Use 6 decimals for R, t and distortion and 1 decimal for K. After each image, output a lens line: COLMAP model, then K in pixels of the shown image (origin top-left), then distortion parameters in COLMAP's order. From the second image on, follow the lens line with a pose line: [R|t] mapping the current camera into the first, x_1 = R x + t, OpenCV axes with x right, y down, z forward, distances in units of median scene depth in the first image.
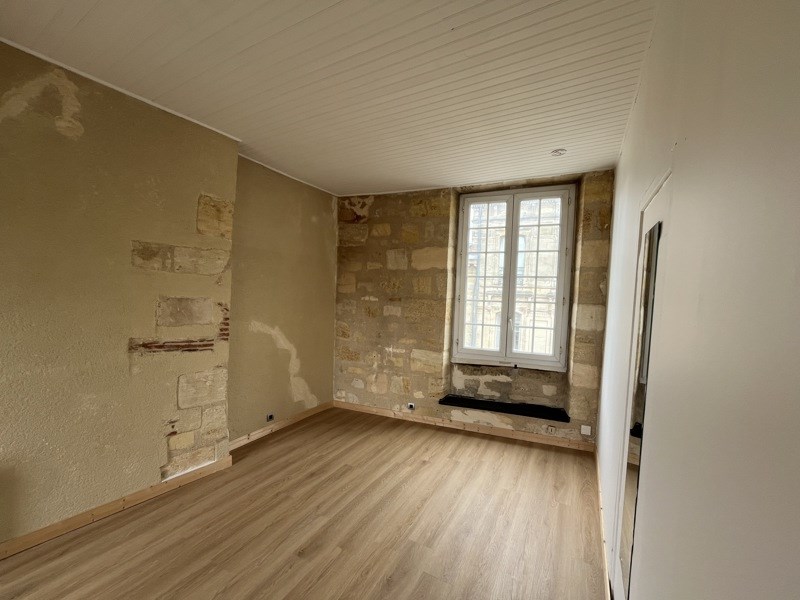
lens RADIAL K [[325.4, 0, 399.8], [0, 325.4, 304.2], [0, 0, 1]] dist [0.002780, -0.001932]
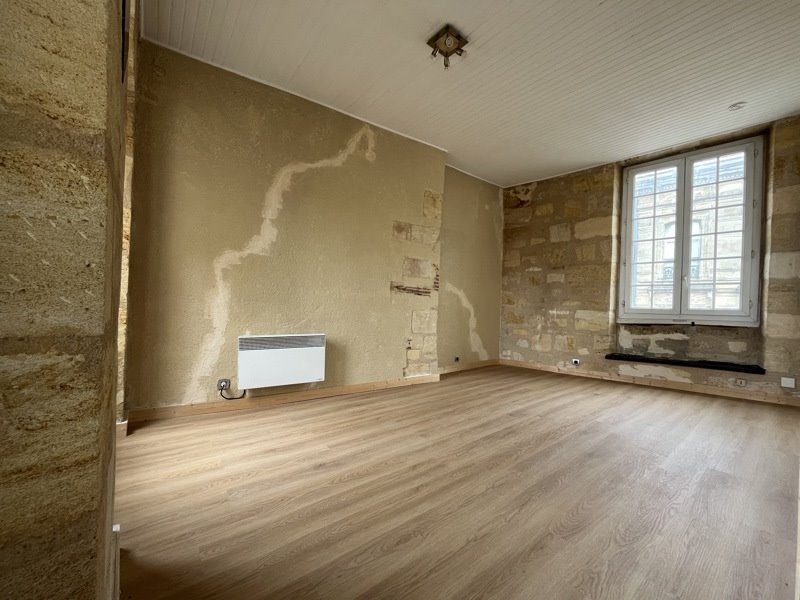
lens RADIAL K [[325.4, 0, 399.3], [0, 325.4, 306.9], [0, 0, 1]] dist [0.002780, -0.001932]
pose [[0.927342, -0.013551, -0.373971, -0.124038], [-0.000187, 0.999327, -0.036674, 0.191748], [0.374216, 0.034080, 0.926715, -0.314708]]
